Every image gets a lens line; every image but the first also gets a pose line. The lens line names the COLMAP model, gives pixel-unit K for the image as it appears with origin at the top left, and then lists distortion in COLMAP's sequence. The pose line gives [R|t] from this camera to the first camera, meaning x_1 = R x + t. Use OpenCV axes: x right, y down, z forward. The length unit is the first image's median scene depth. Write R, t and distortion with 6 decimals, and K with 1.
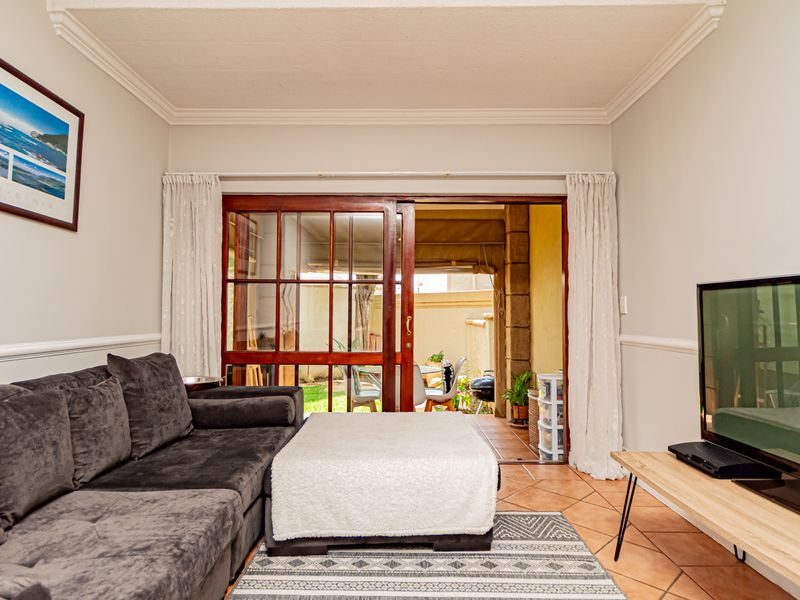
lens RADIAL K [[479.1, 0, 399.1], [0, 479.1, 301.4], [0, 0, 1]] dist [0.004322, 0.001708]
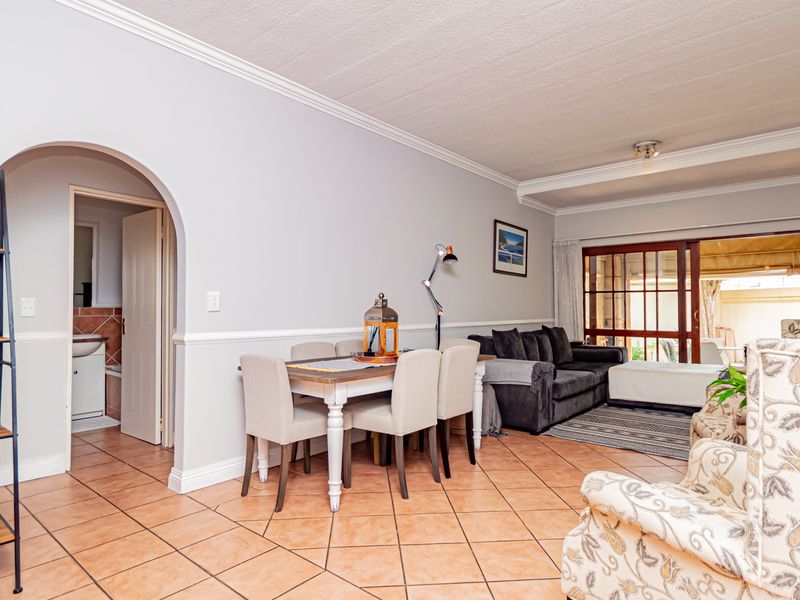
lens RADIAL K [[479.1, 0, 399.1], [0, 479.1, 301.4], [0, 0, 1]] dist [0.004322, 0.001708]
pose [[0.765781, -0.015720, -0.642909, 0.307869], [0.022189, 0.999752, 0.001985, -0.027018], [0.642719, -0.015786, 0.765940, -0.967102]]
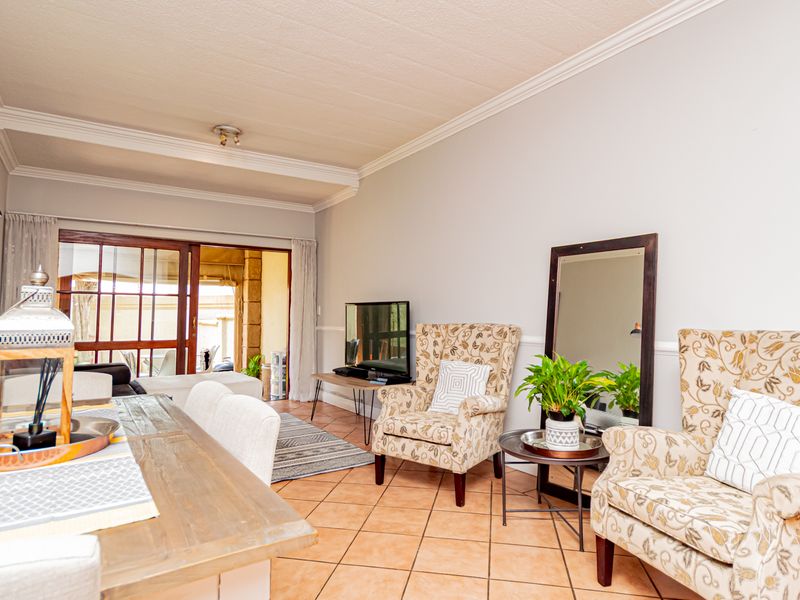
lens RADIAL K [[477.3, 0, 402.0], [0, 477.3, 281.1], [0, 0, 1]] dist [0.008022, 0.001501]
pose [[0.825951, 0.039180, 0.562378, -0.312693], [-0.014424, 0.998724, -0.048395, -0.020730], [-0.563557, 0.031860, 0.825463, -0.716413]]
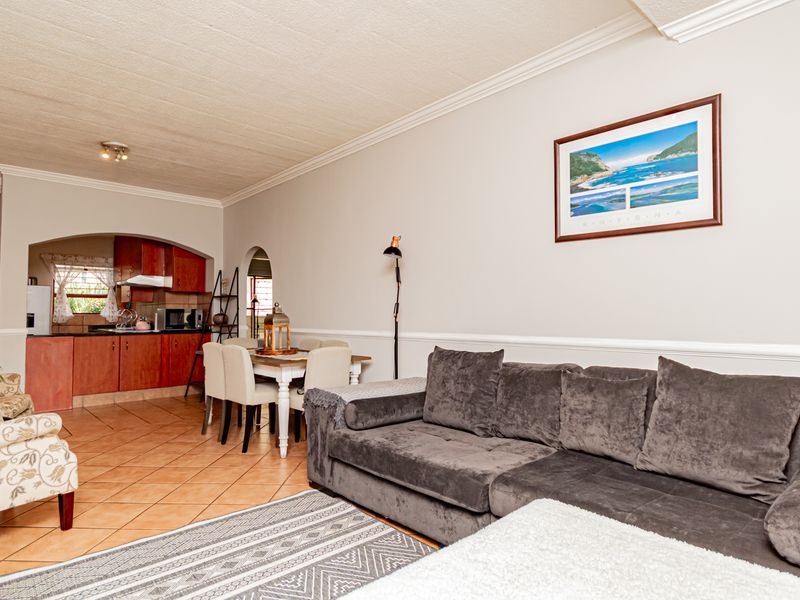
lens RADIAL K [[477.3, 0, 402.0], [0, 477.3, 281.1], [0, 0, 1]] dist [0.008022, 0.001501]
pose [[-0.736932, -0.041142, -0.674713, 0.274274], [0.022771, 0.996069, -0.085608, 0.017401], [0.675583, -0.078451, -0.733098, 0.891513]]
